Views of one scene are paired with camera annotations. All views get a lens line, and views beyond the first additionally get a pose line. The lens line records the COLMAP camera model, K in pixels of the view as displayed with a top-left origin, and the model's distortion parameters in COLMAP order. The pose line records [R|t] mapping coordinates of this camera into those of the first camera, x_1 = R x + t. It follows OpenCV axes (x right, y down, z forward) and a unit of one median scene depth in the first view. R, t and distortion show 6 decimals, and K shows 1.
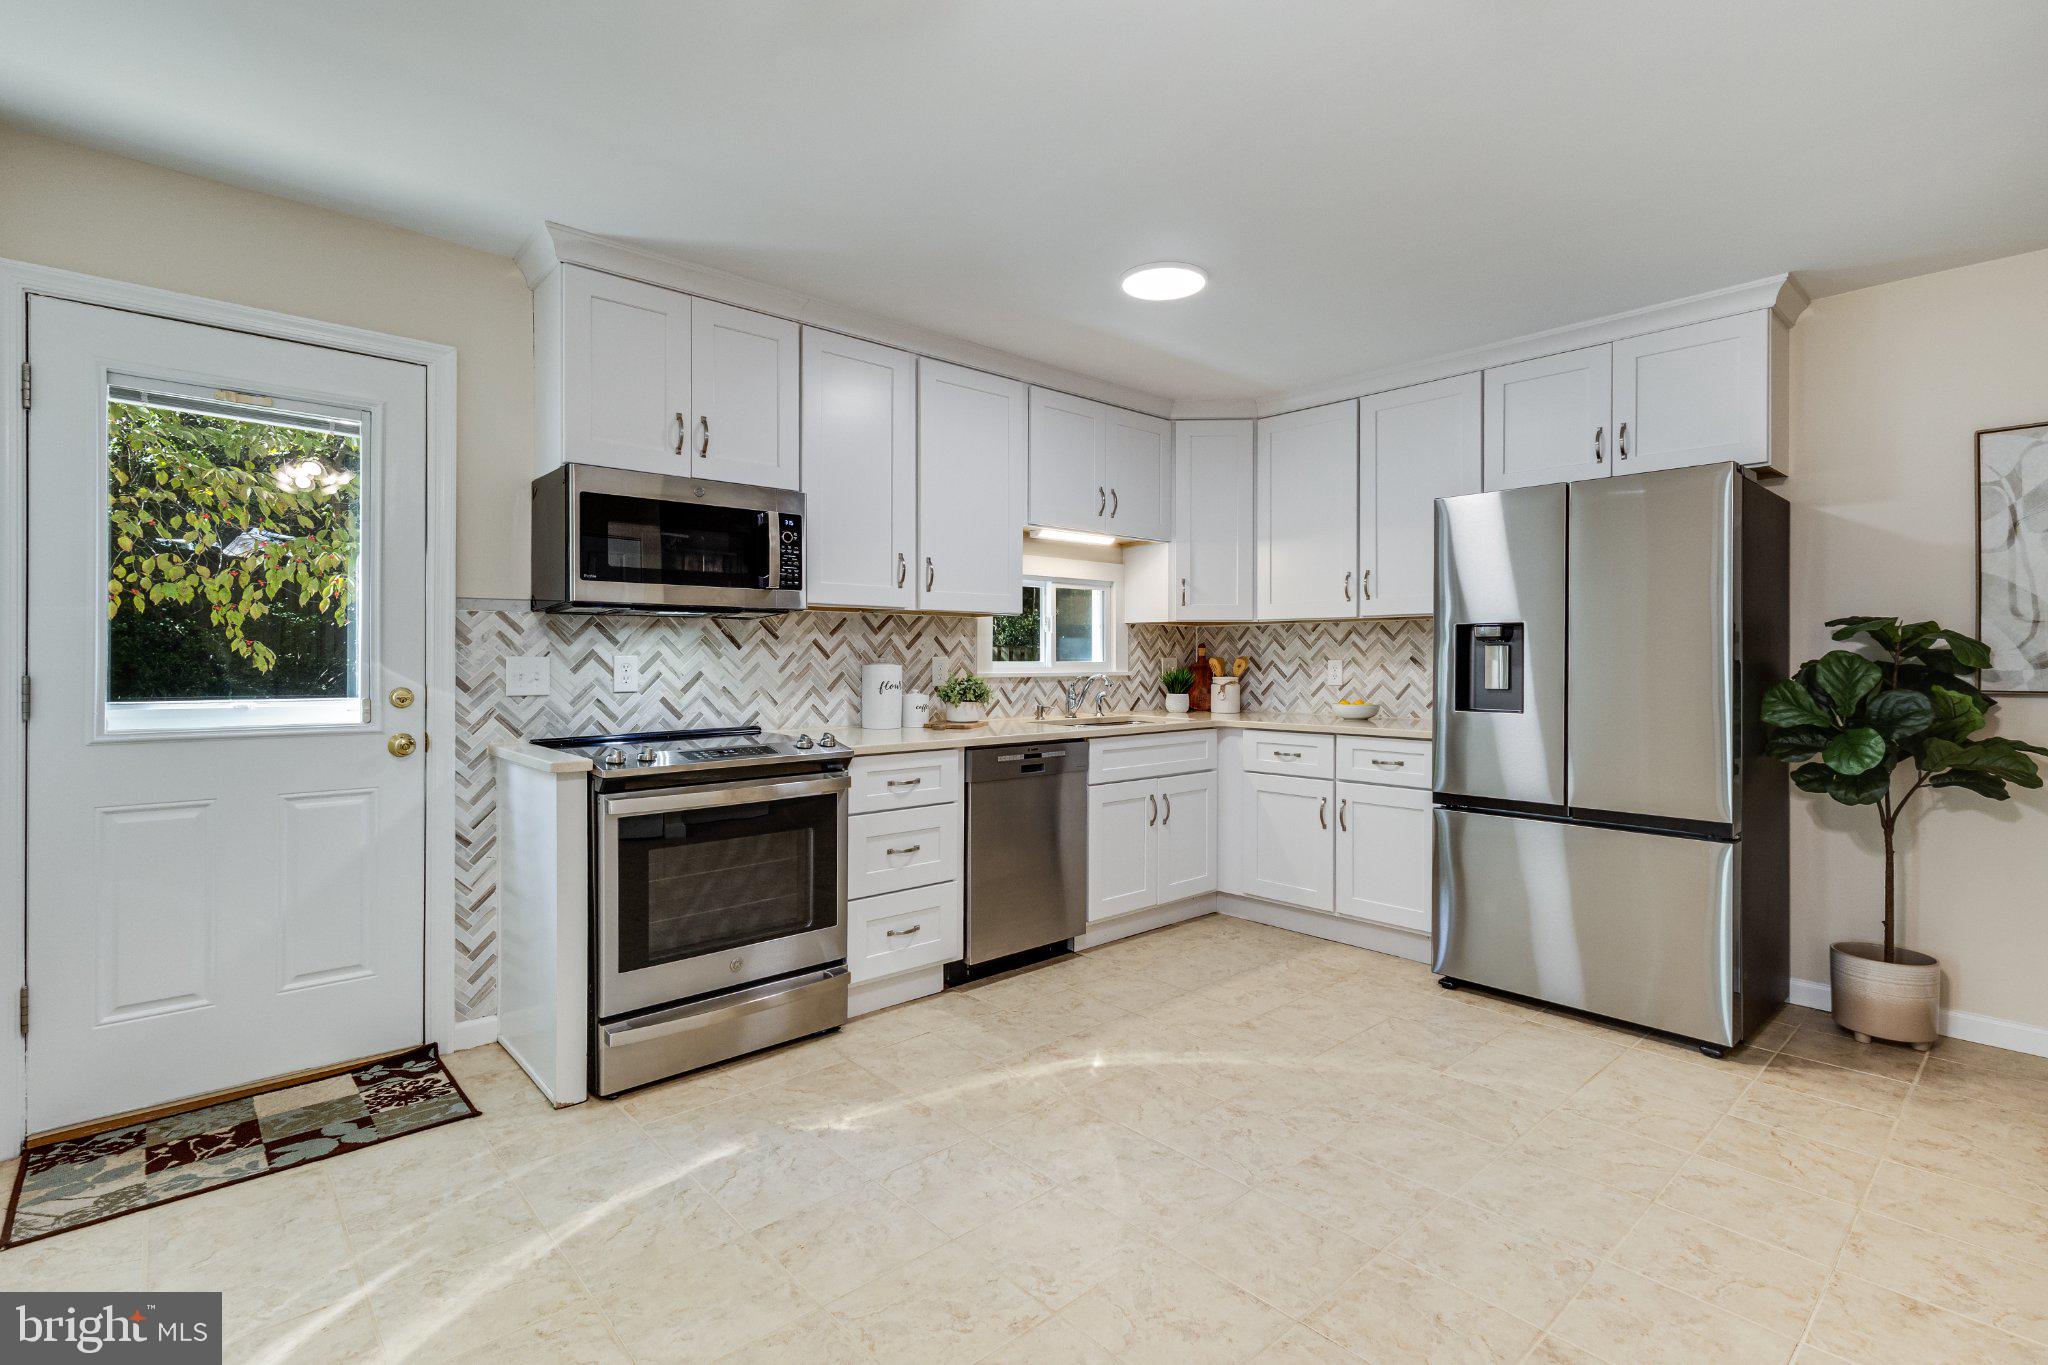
lens RADIAL K [[951.8, 0, 1033.0], [0, 951.8, 668.7], [0, 0, 1]] dist [-0.000170, 0.000528]
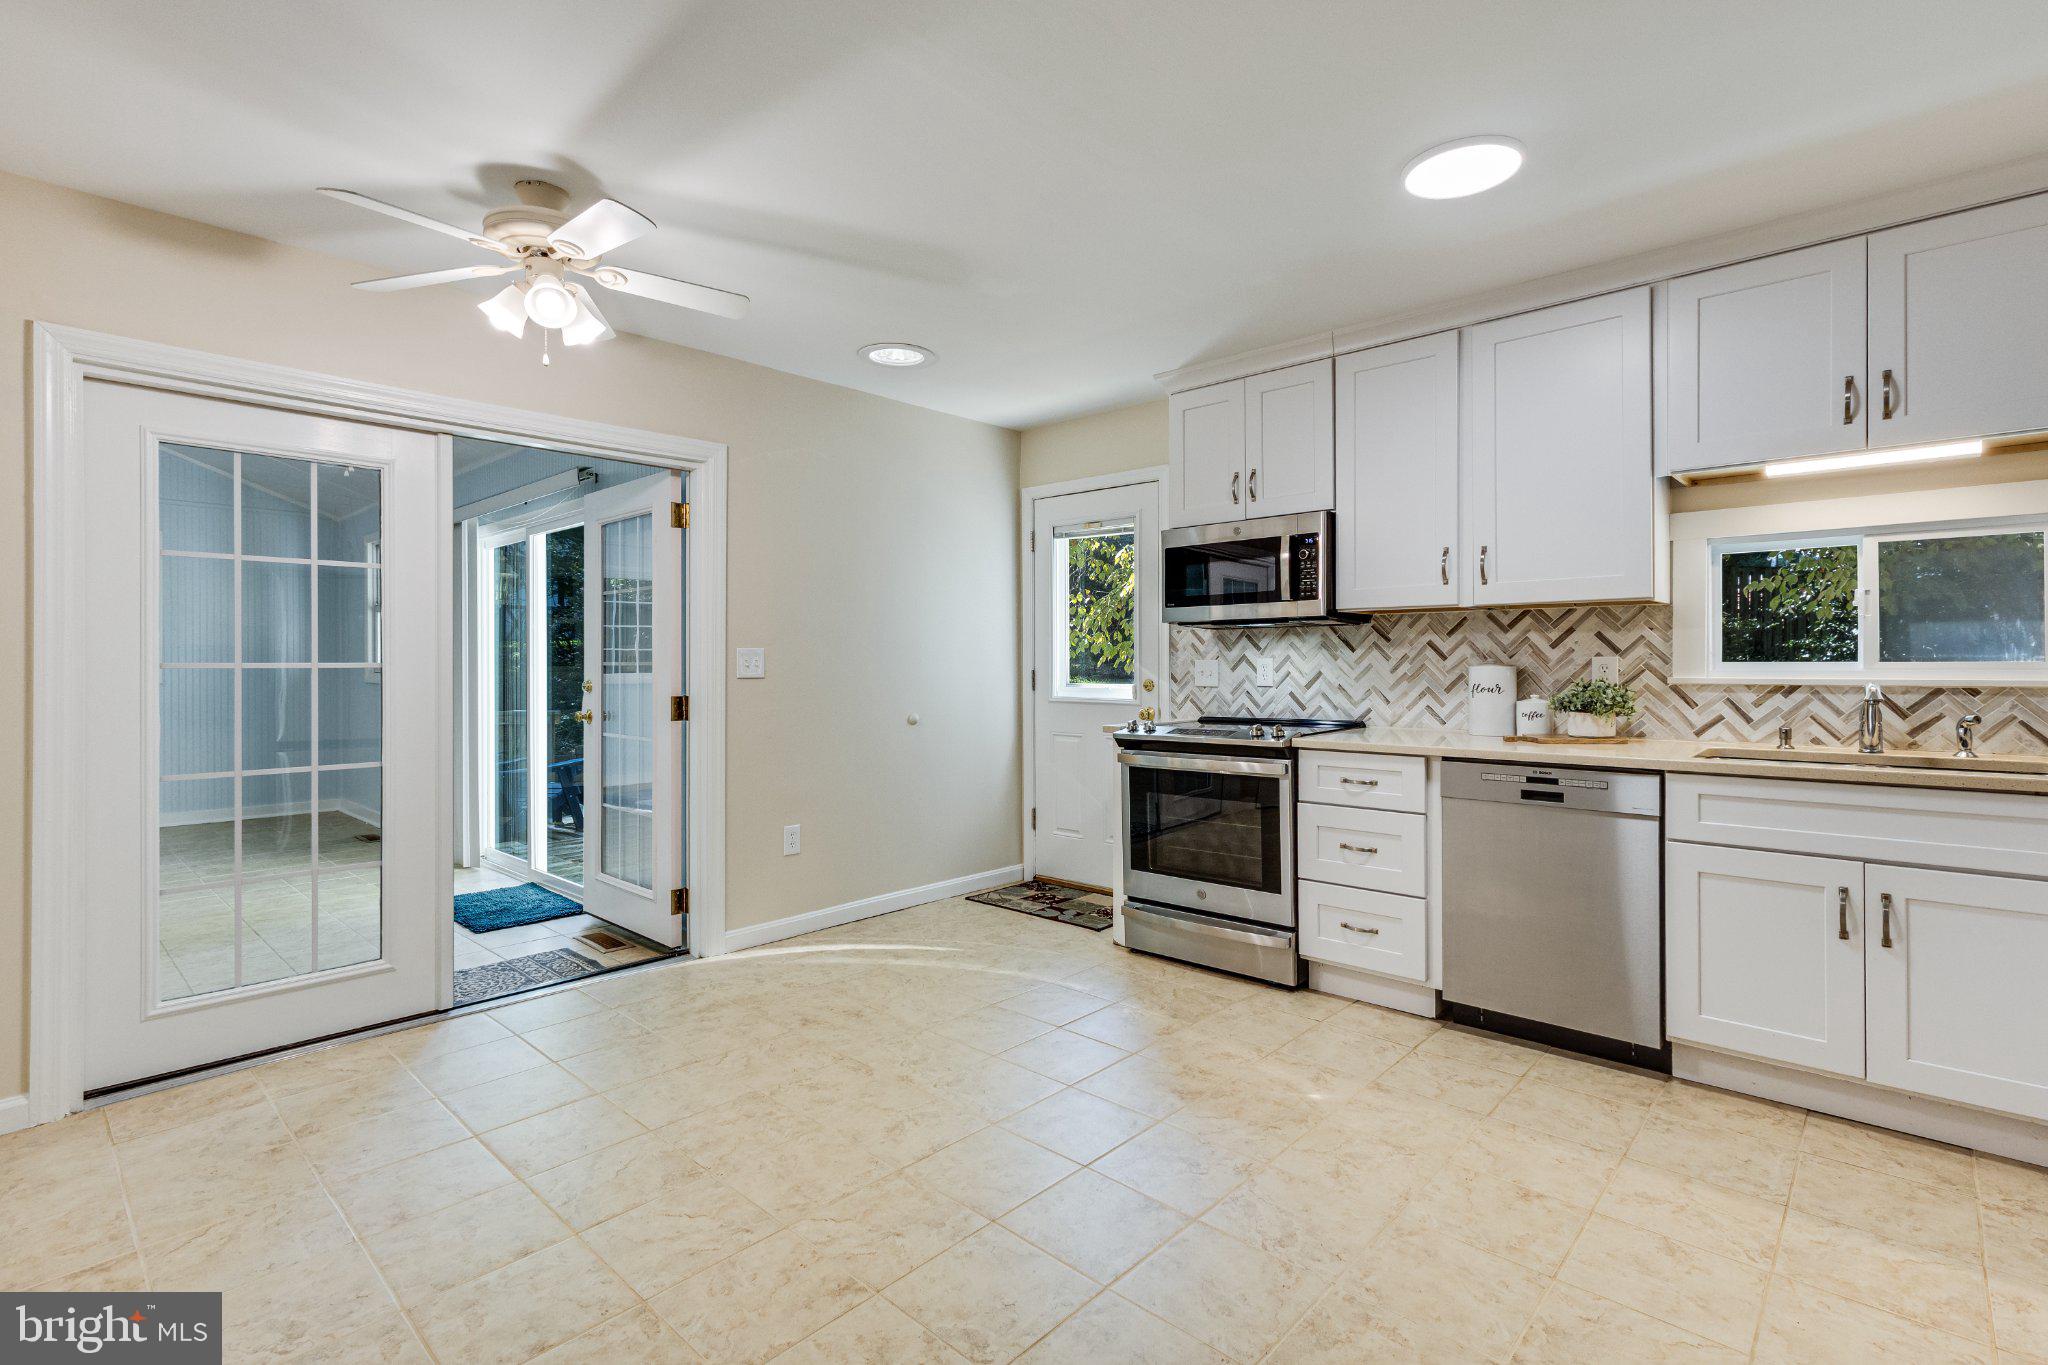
lens RADIAL K [[951.8, 0, 1033.8], [0, 951.8, 670.1], [0, 0, 1]] dist [-0.000170, 0.000528]
pose [[0.092533, 0.004341, -0.995700, 0.788771], [-0.007969, 0.999962, 0.003619, -0.000040], [0.995678, 0.007600, 0.092564, 0.526839]]
